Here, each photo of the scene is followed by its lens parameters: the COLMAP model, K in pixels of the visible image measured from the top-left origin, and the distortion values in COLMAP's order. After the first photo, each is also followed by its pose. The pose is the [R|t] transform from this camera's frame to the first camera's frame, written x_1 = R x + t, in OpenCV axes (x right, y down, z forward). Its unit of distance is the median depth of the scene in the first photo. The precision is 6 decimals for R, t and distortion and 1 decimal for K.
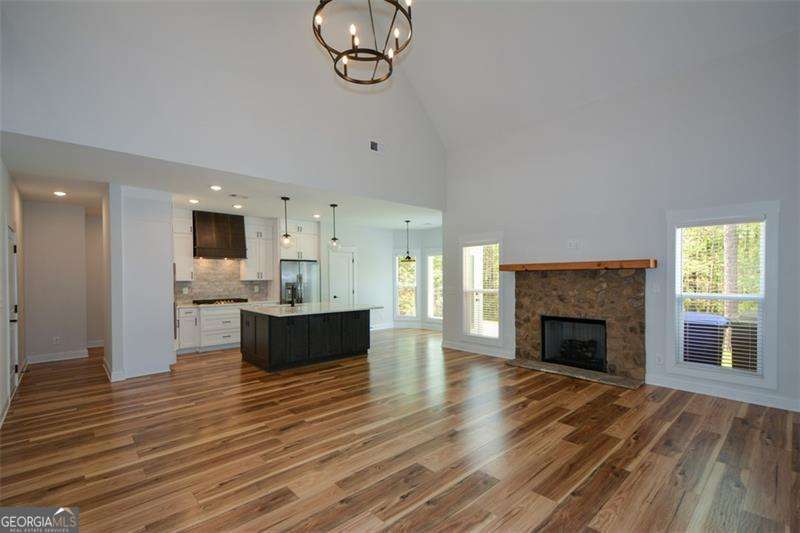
lens RADIAL K [[361.6, 0, 400.0], [0, 361.6, 279.5], [0, 0, 1]] dist [0.003023, 0.000078]
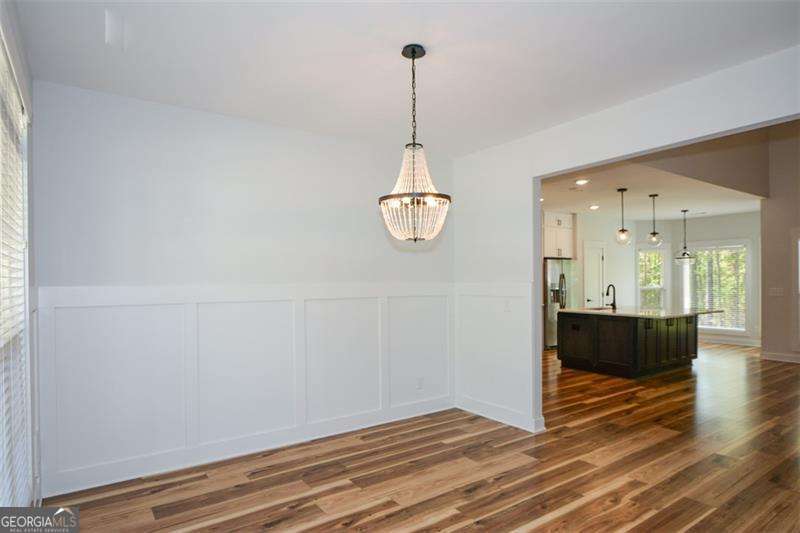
lens RADIAL K [[471.1, 0, 399.3], [0, 471.1, 287.6], [0, 0, 1]] dist [0.023327, -0.000590]
pose [[0.993327, -0.000251, -0.115328, -0.838001], [0.001714, 0.999919, 0.012588, 0.004492], [0.115316, -0.012701, 0.993248, -0.285381]]
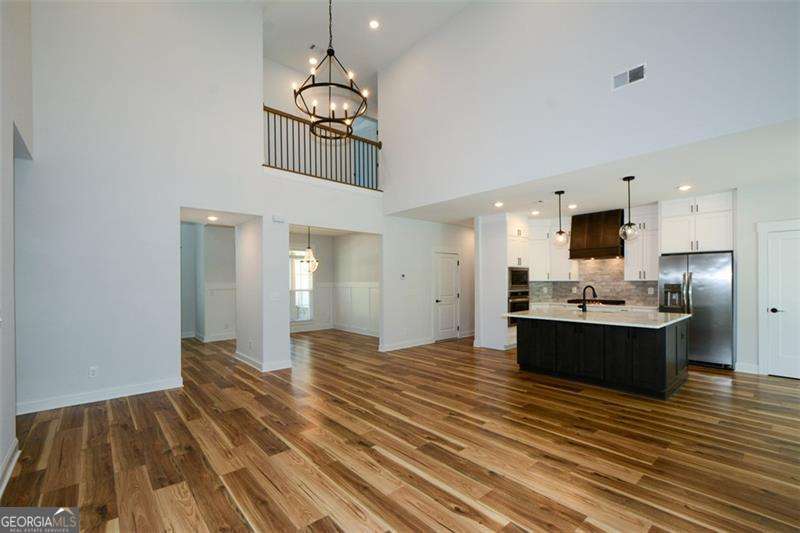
lens RADIAL K [[351.1, 0, 398.6], [0, 351.1, 283.4], [0, 0, 1]] dist [-0.003051, -0.000711]
pose [[-0.026021, 0.015870, -0.999535, 0.667173], [0.001476, 0.999873, 0.015837, -0.008429], [0.999660, -0.001064, -0.026041, 0.695001]]
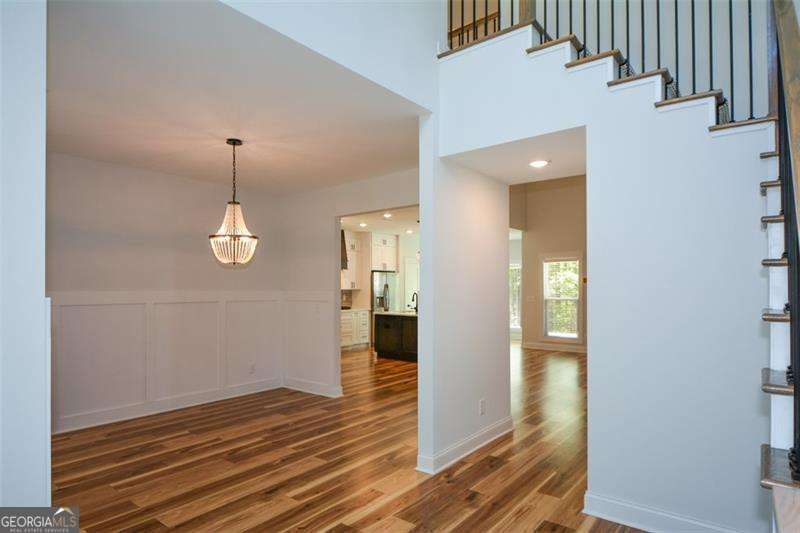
lens RADIAL K [[471.1, 0, 399.3], [0, 471.1, 287.6], [0, 0, 1]] dist [0.023327, -0.000590]
pose [[0.986270, 0.004238, 0.165088, -0.735124], [-0.003655, 0.999986, -0.003838, 0.001107], [-0.165102, 0.003182, 0.986271, -0.610241]]
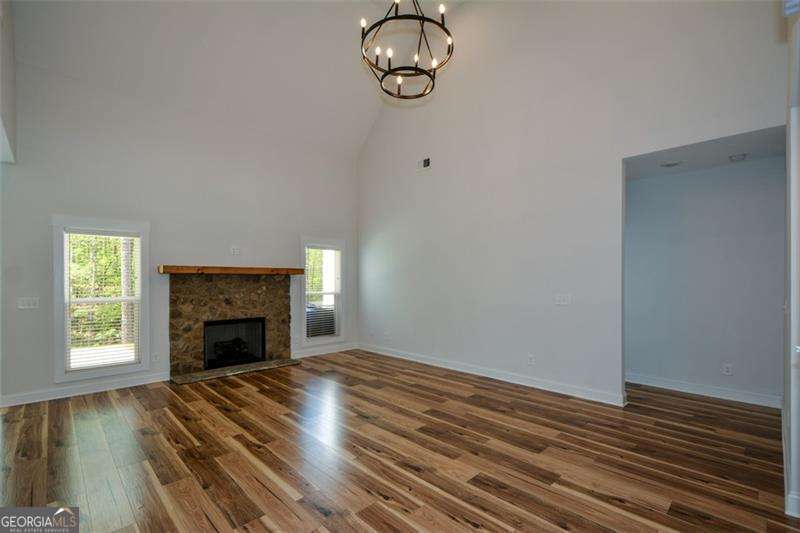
lens RADIAL K [[361.6, 0, 400.0], [0, 361.6, 279.5], [0, 0, 1]] dist [0.003023, 0.000078]
pose [[-0.025601, 0.007732, 0.999642, -0.627745], [0.008980, 0.999932, -0.007505, 0.001335], [-0.999632, 0.008785, -0.025669, 0.567659]]
